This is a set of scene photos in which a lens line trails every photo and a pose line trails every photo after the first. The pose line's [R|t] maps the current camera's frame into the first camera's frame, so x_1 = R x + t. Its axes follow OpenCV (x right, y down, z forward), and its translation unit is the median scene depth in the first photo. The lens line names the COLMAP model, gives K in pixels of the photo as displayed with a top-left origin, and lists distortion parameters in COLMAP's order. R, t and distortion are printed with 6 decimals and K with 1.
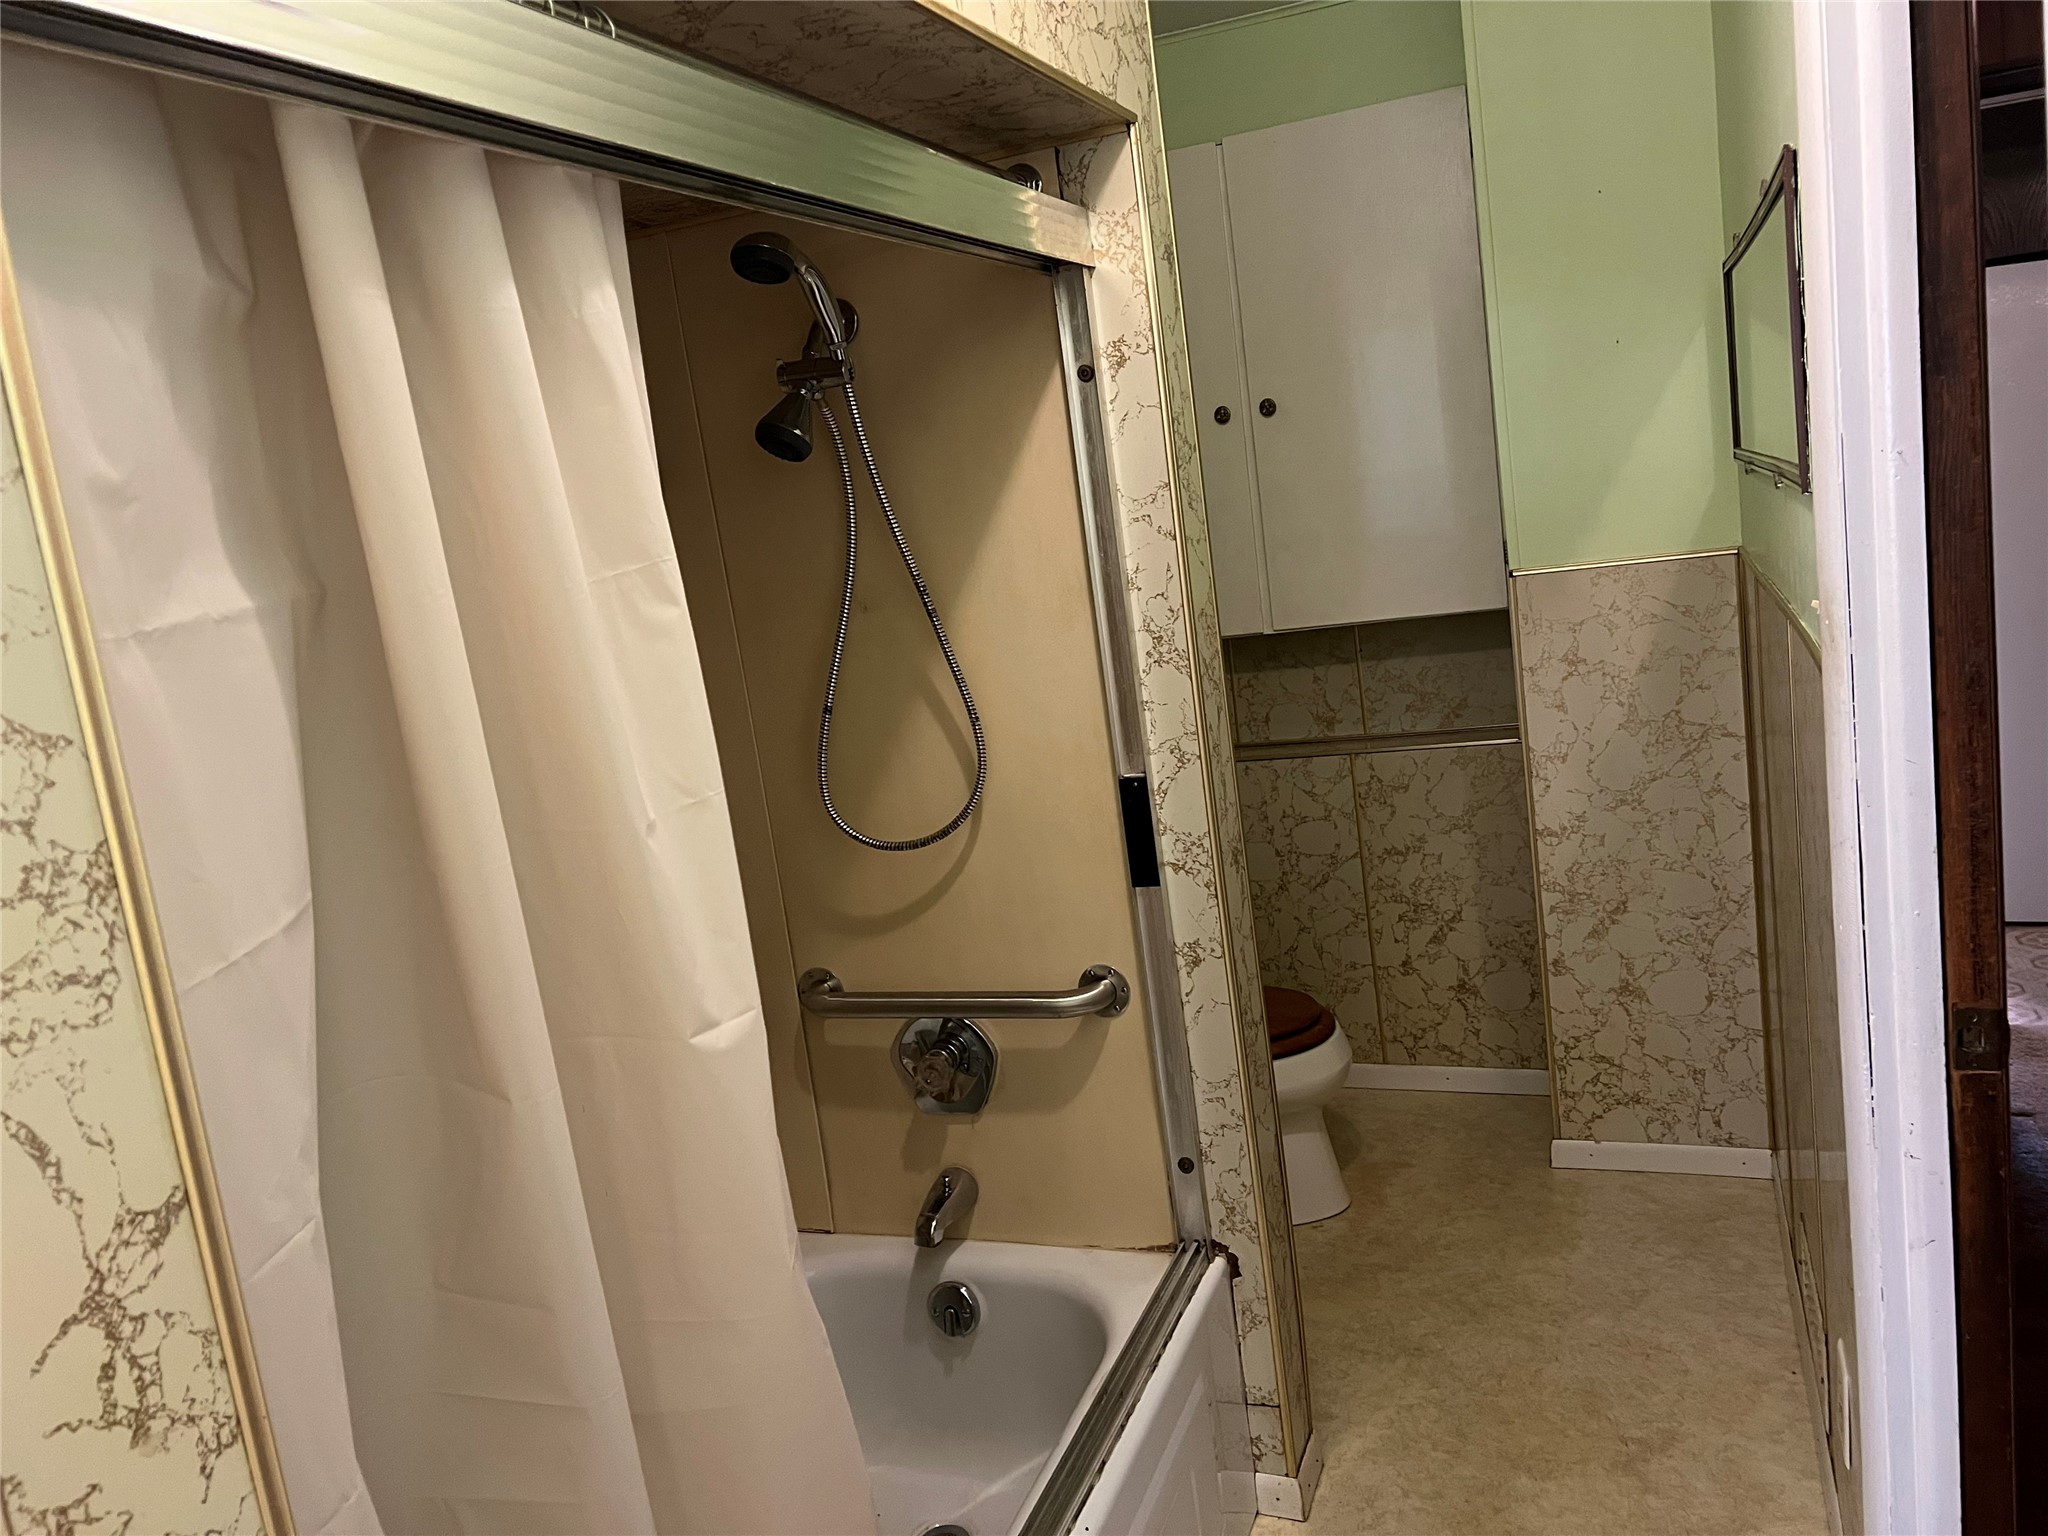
lens RADIAL K [[1545.8, 0, 1029.6], [0, 1545.8, 760.1], [0, 0, 1]] dist [0.006000, -0.020560]
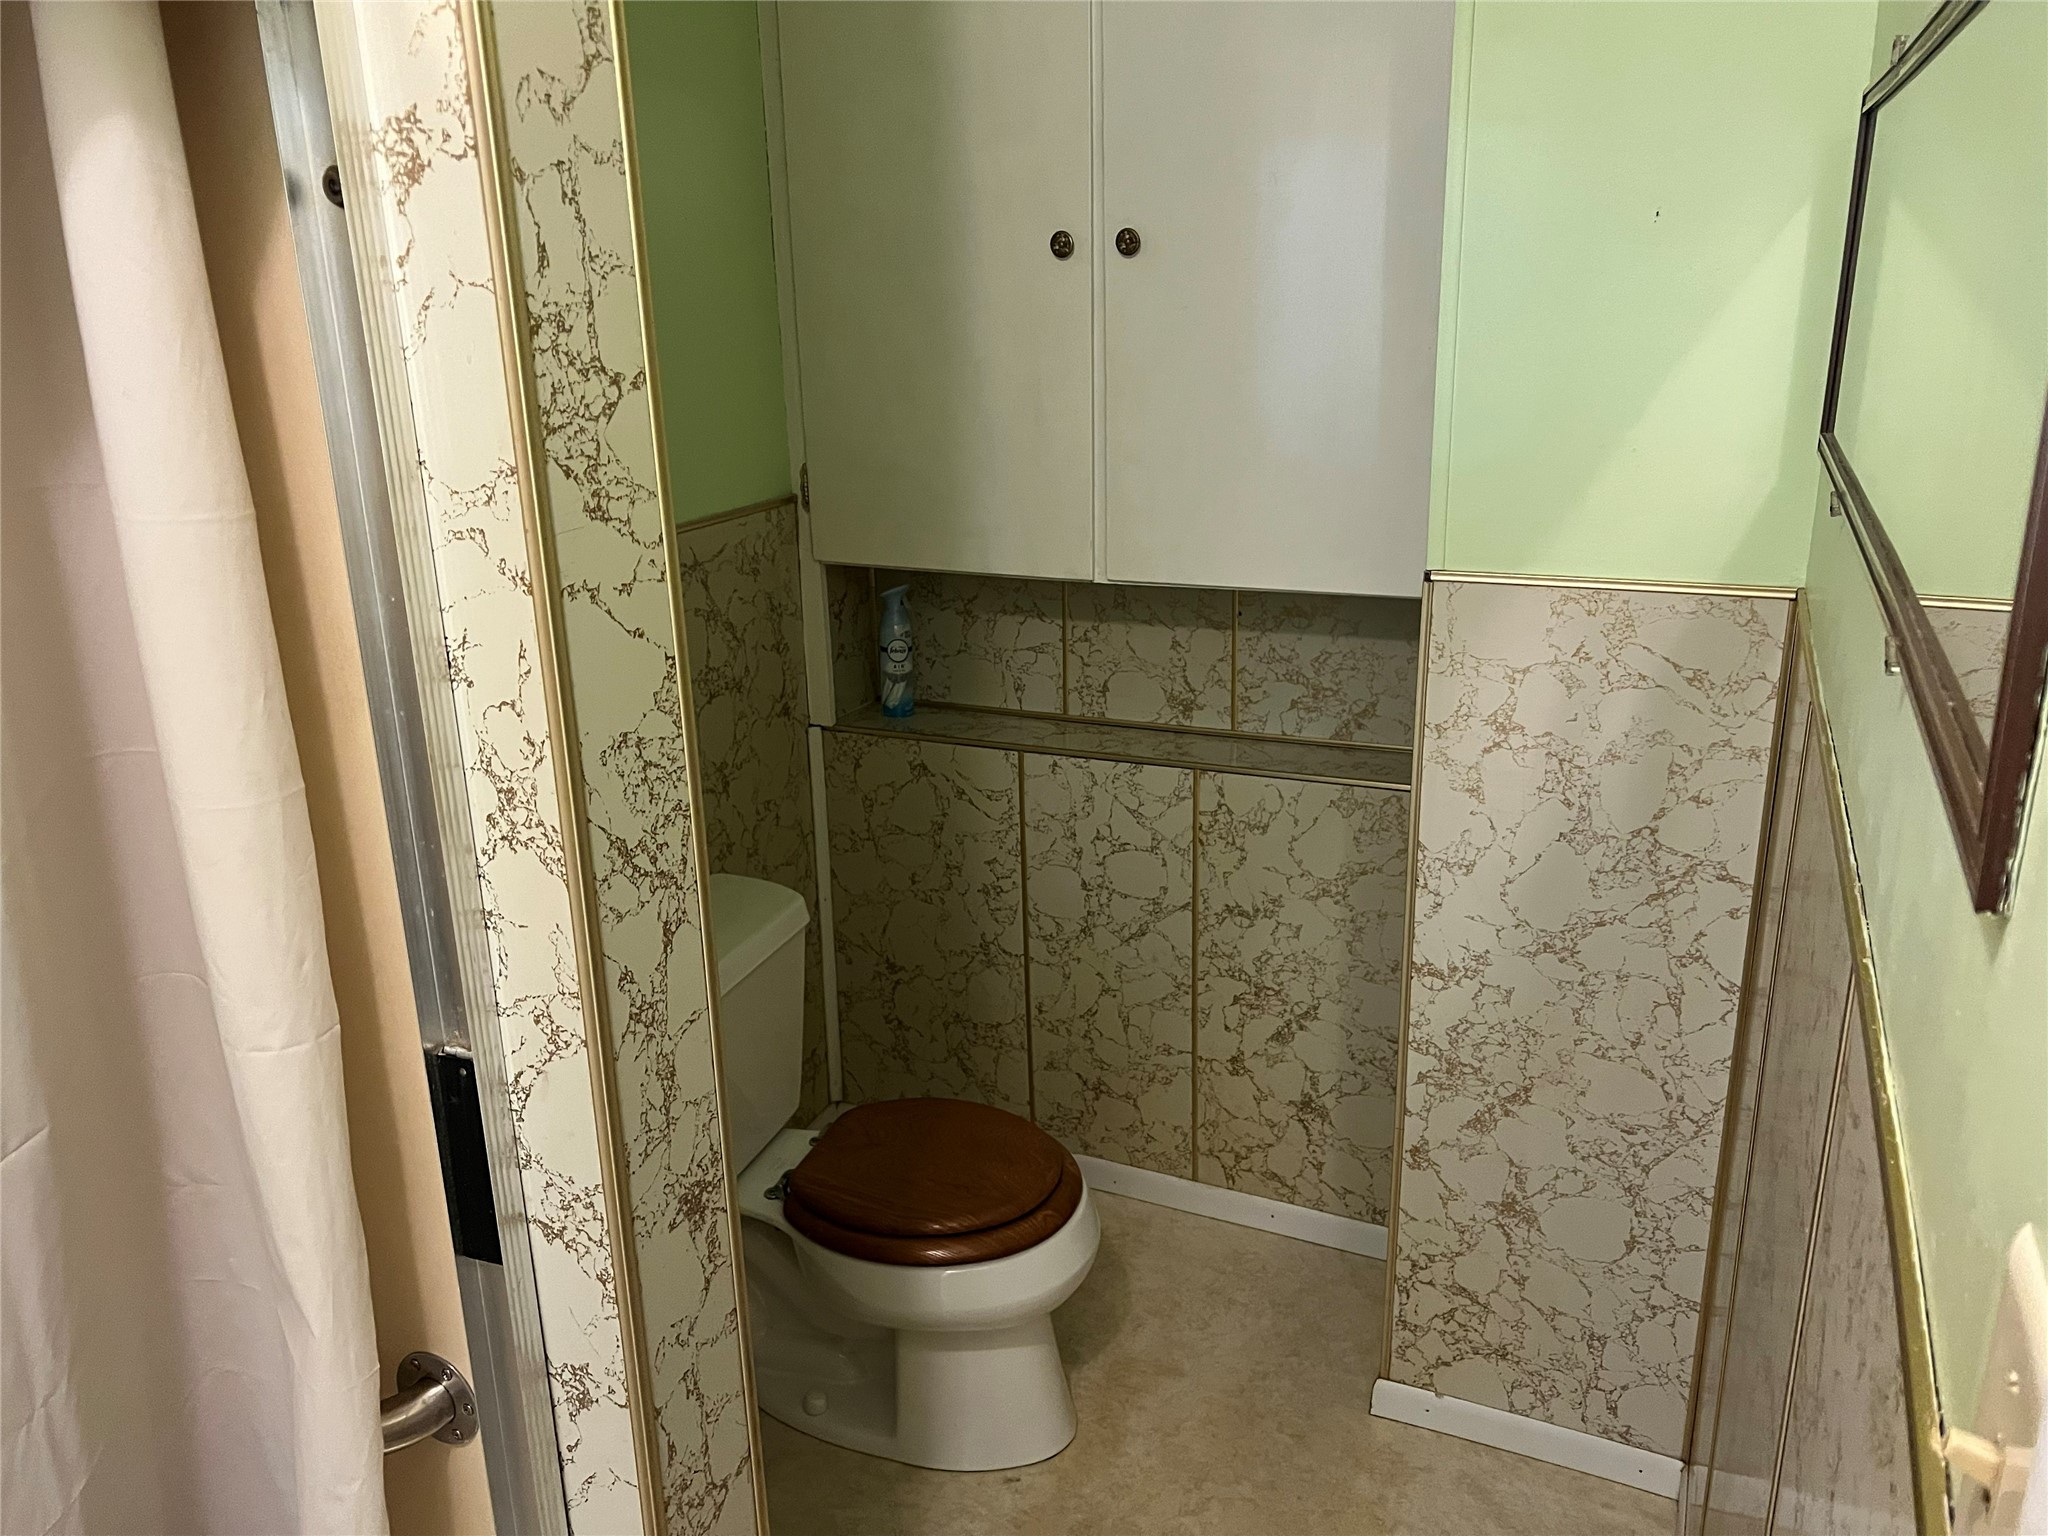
lens RADIAL K [[1545.8, 0, 1016.8], [0, 1545.8, 770.7], [0, 0, 1]] dist [0.006000, -0.020560]
pose [[0.993376, 0.114669, -0.007440, 0.156965], [-0.112432, 0.983287, 0.143196, -0.111827], [0.023736, -0.141411, 0.989666, 0.359602]]
